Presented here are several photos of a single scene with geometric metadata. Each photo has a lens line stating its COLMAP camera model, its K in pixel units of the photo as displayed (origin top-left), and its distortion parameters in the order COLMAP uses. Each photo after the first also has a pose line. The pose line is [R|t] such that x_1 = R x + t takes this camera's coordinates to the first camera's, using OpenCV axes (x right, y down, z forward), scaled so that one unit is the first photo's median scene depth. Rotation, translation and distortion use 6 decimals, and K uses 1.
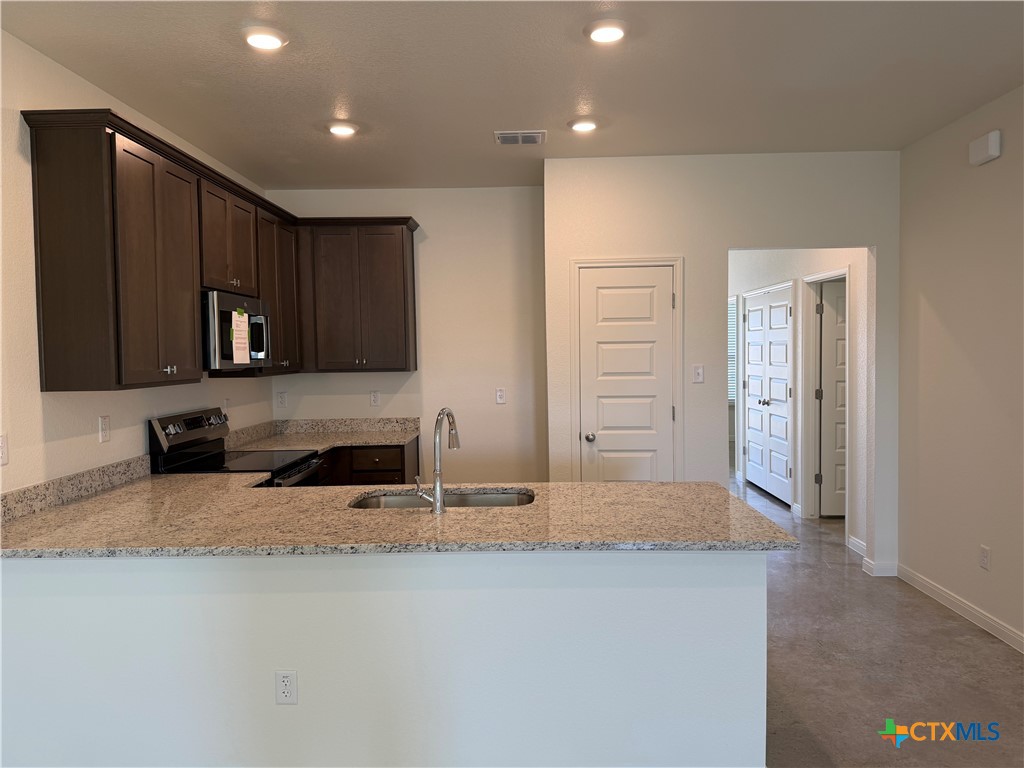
lens RADIAL K [[720.4, 0, 522.1], [0, 720.4, 379.9], [0, 0, 1]] dist [0.073414, -0.092353]
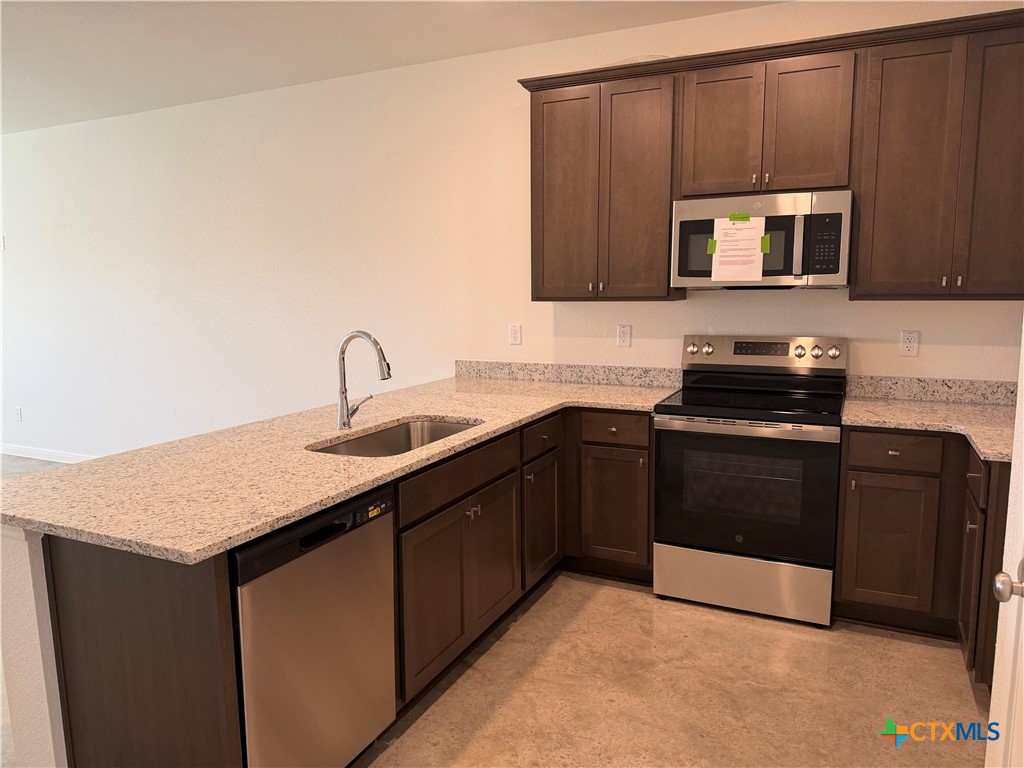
lens RADIAL K [[720.4, 0, 521.2], [0, 720.4, 378.5], [0, 0, 1]] dist [0.073414, -0.092353]
pose [[-0.426924, 0.137743, -0.893735, 0.475263], [-0.018821, 0.986763, 0.161072, -0.042468], [0.904091, 0.085587, -0.418681, 1.153742]]
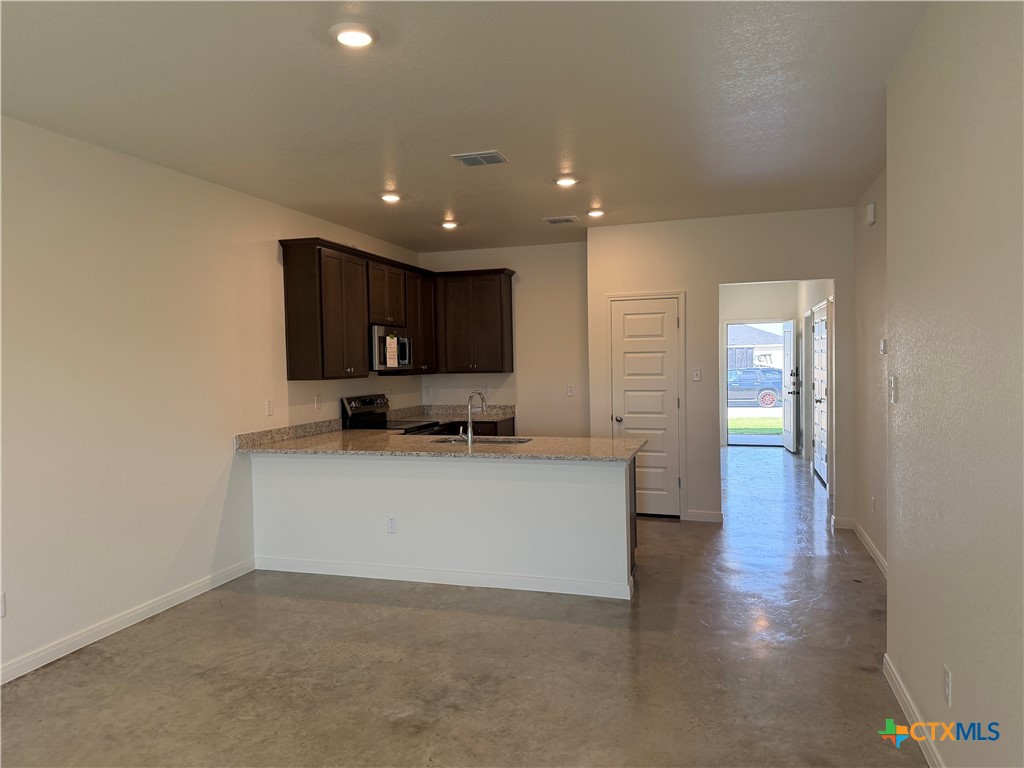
lens RADIAL K [[720.4, 0, 516.2], [0, 720.4, 387.4], [0, 0, 1]] dist [0.073414, -0.092353]
pose [[0.960321, 0.007634, -0.278791, 0.362928], [-0.007638, 0.999970, 0.001073, 0.021202], [0.278791, 0.001099, 0.960351, -0.534647]]
